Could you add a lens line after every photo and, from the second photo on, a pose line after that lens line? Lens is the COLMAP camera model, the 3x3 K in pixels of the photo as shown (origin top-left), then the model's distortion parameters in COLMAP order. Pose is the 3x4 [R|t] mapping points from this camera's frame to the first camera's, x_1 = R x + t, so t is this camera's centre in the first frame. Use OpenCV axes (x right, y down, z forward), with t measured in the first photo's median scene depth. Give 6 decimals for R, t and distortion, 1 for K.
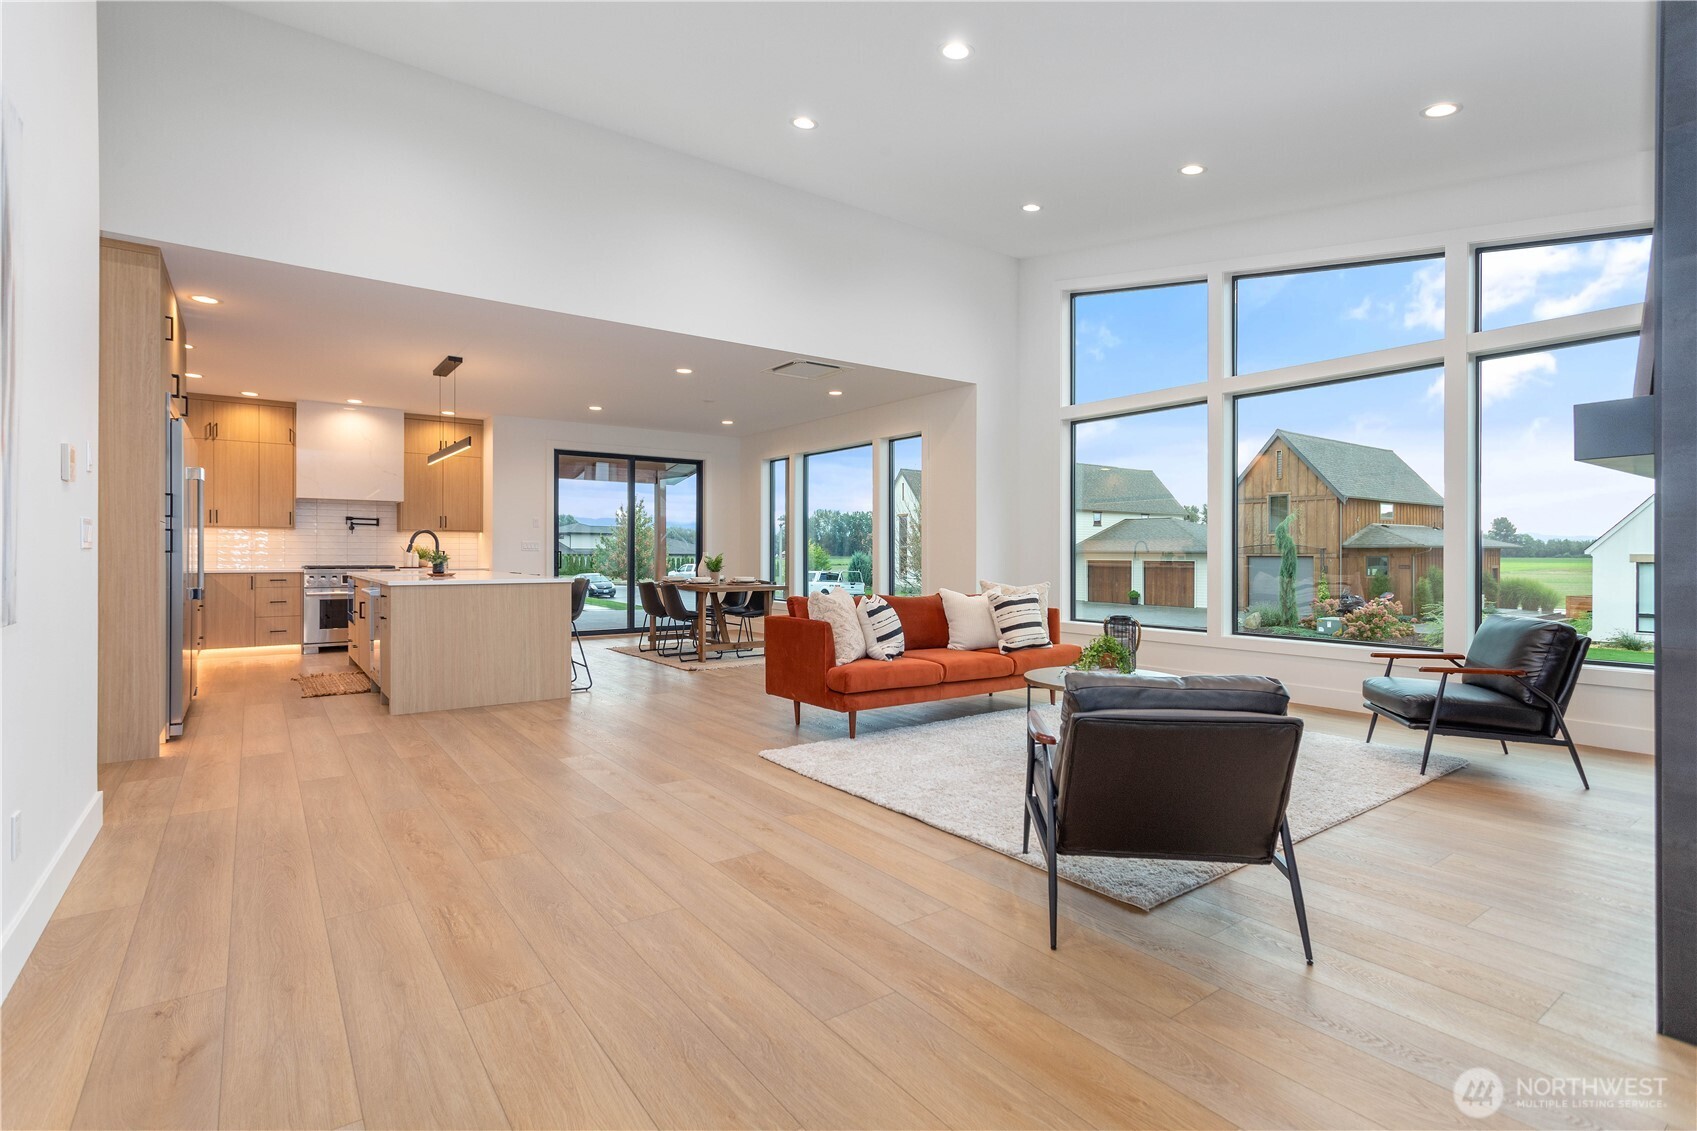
lens RADIAL K [[812.4, 0, 846.2], [0, 812.4, 557.1], [0, 0, 1]] dist [0.004026, 0.000512]
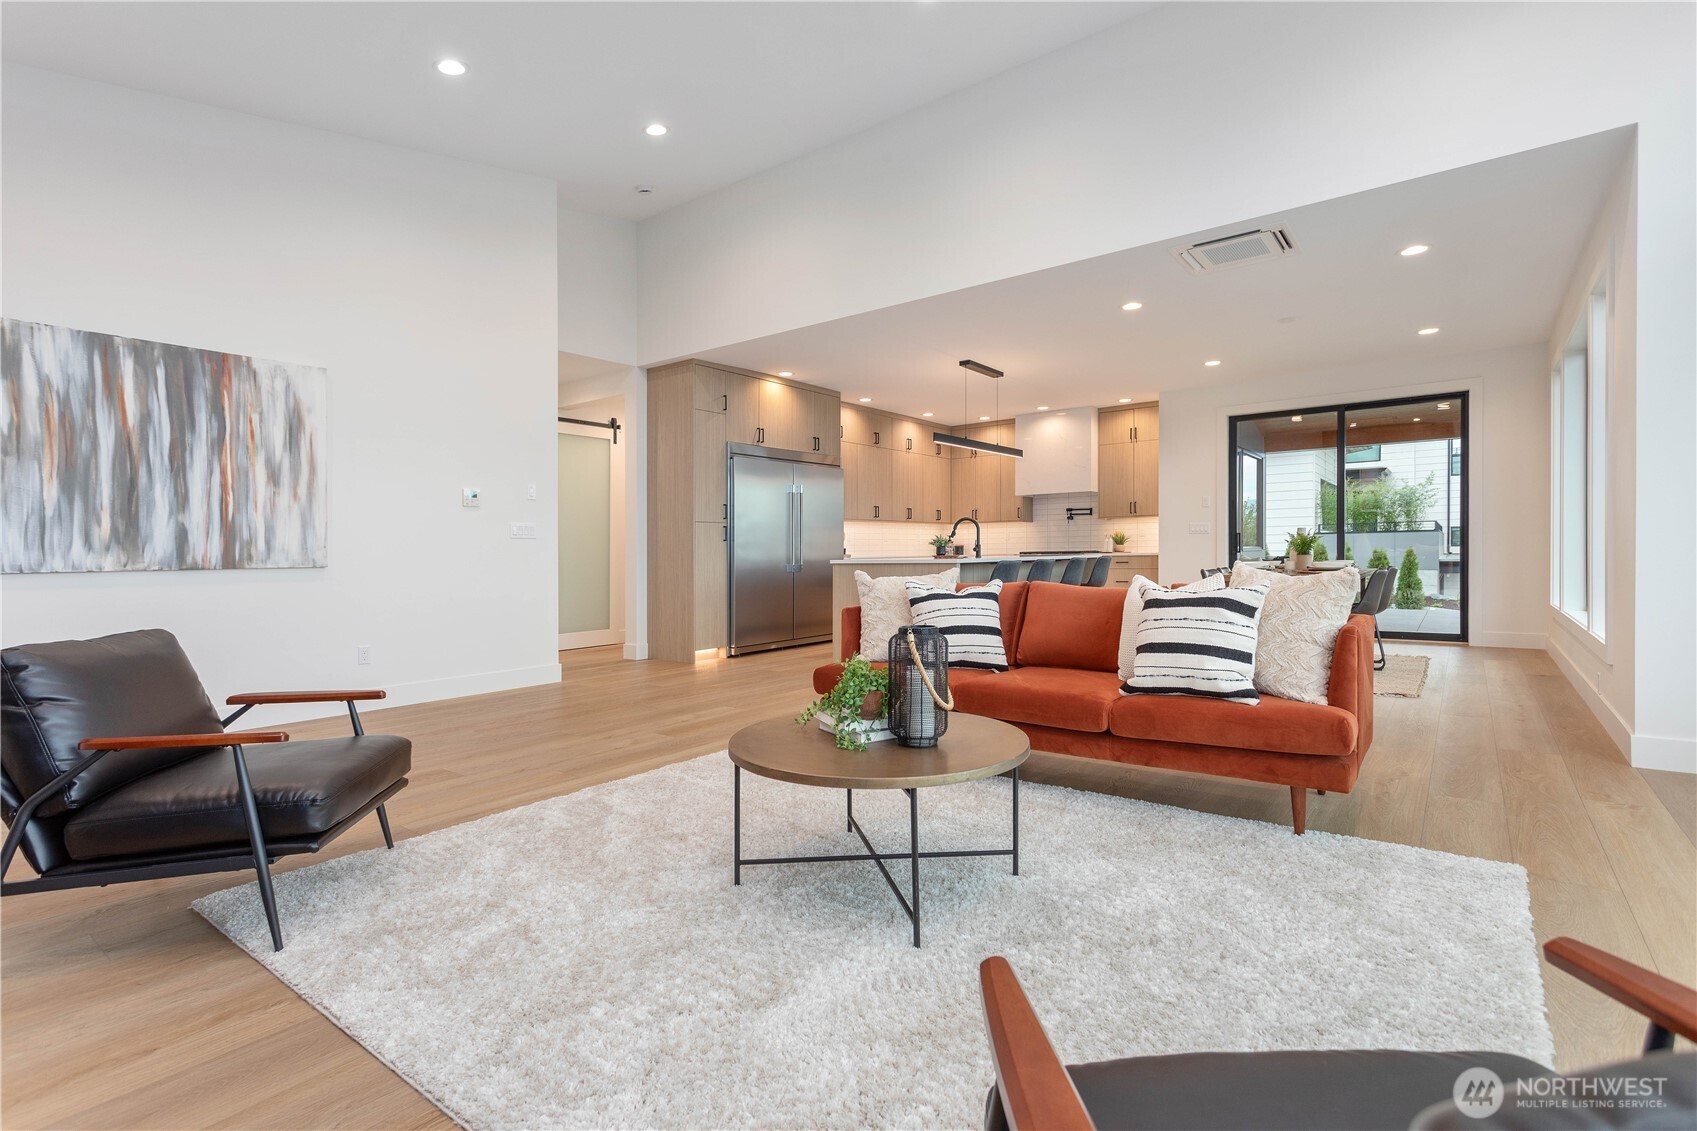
lens RADIAL K [[812.4, 0, 846.2], [0, 812.4, 557.1], [0, 0, 1]] dist [0.004026, 0.000512]
pose [[0.284855, 0.004579, -0.958560, 0.438431], [0.015417, 0.999837, 0.009358, 0.003957], [0.958447, -0.017444, 0.284738, 0.409951]]
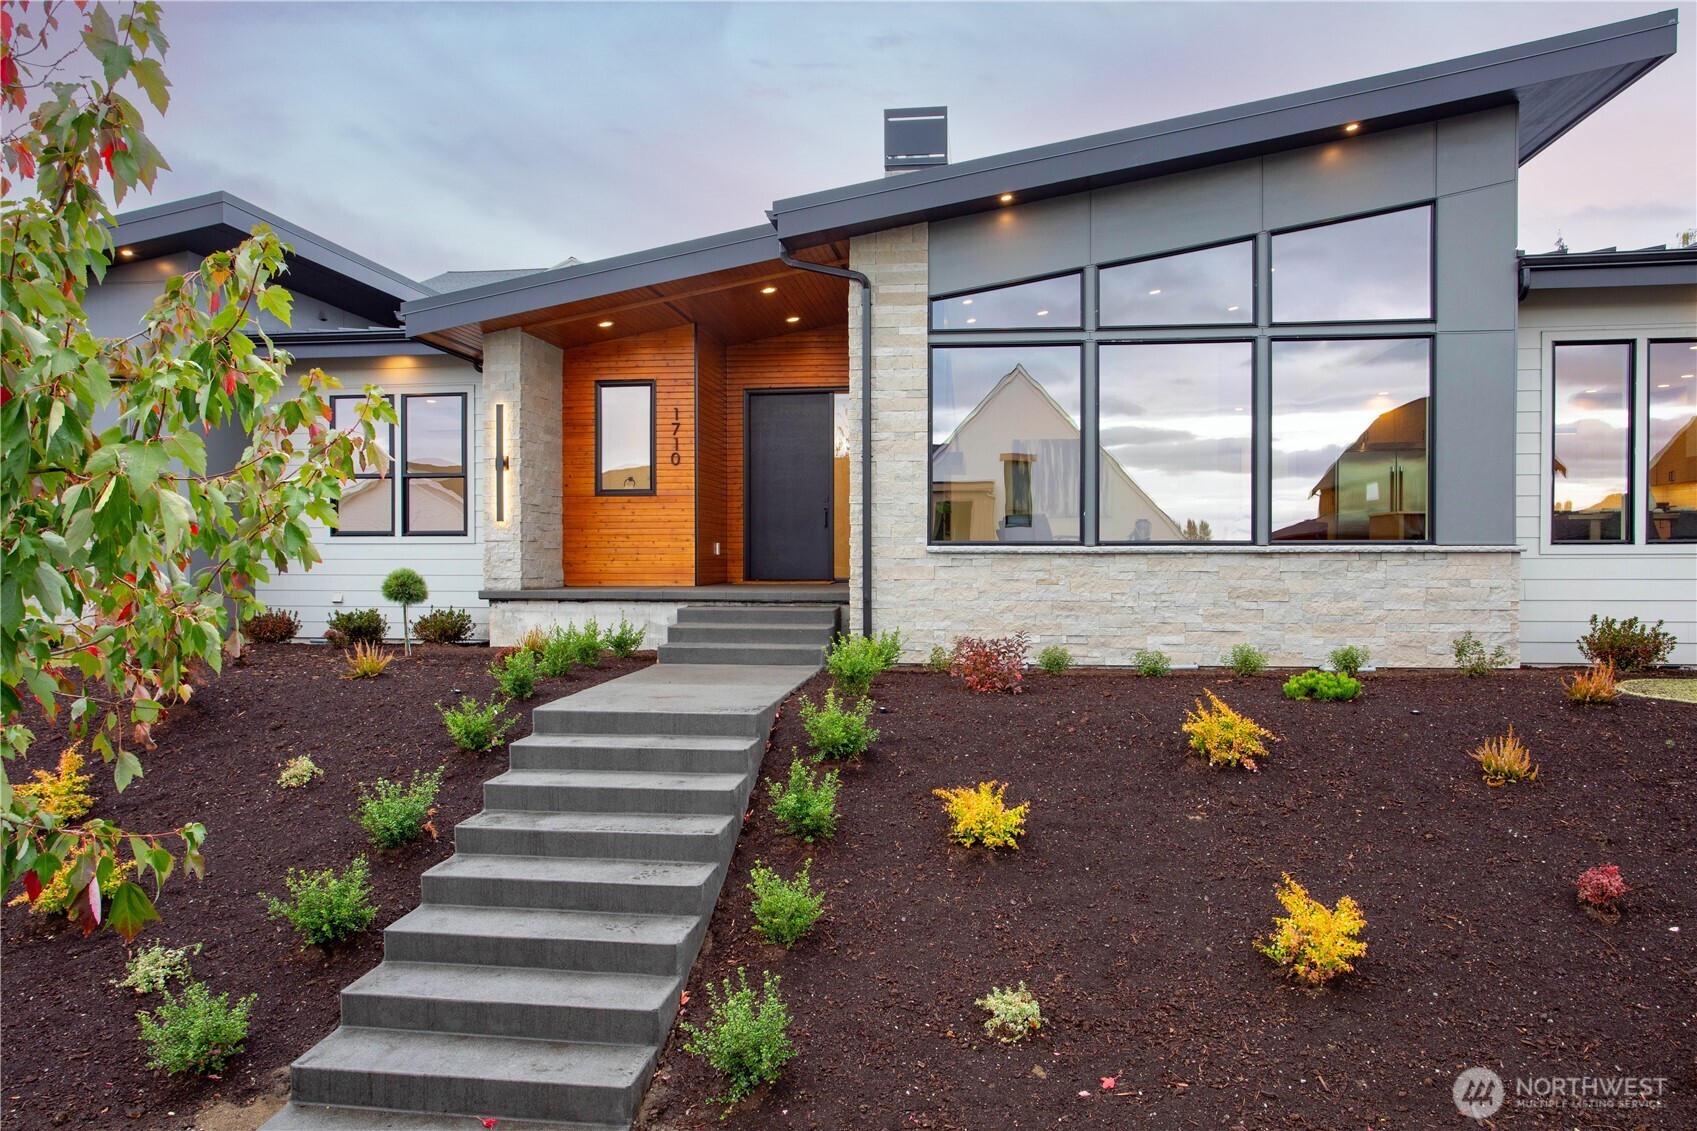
lens RADIAL K [[1131.9, 0, 848.4], [0, 1131.9, 568.7], [0, 0, 1]] dist [-0.048451, 0.050583]
pose [[-0.686211, 0.010857, -0.727322, 1.595532], [0.002694, 0.999920, 0.012384, 0.077045], [0.727398, 0.006539, -0.686185, 1.280647]]
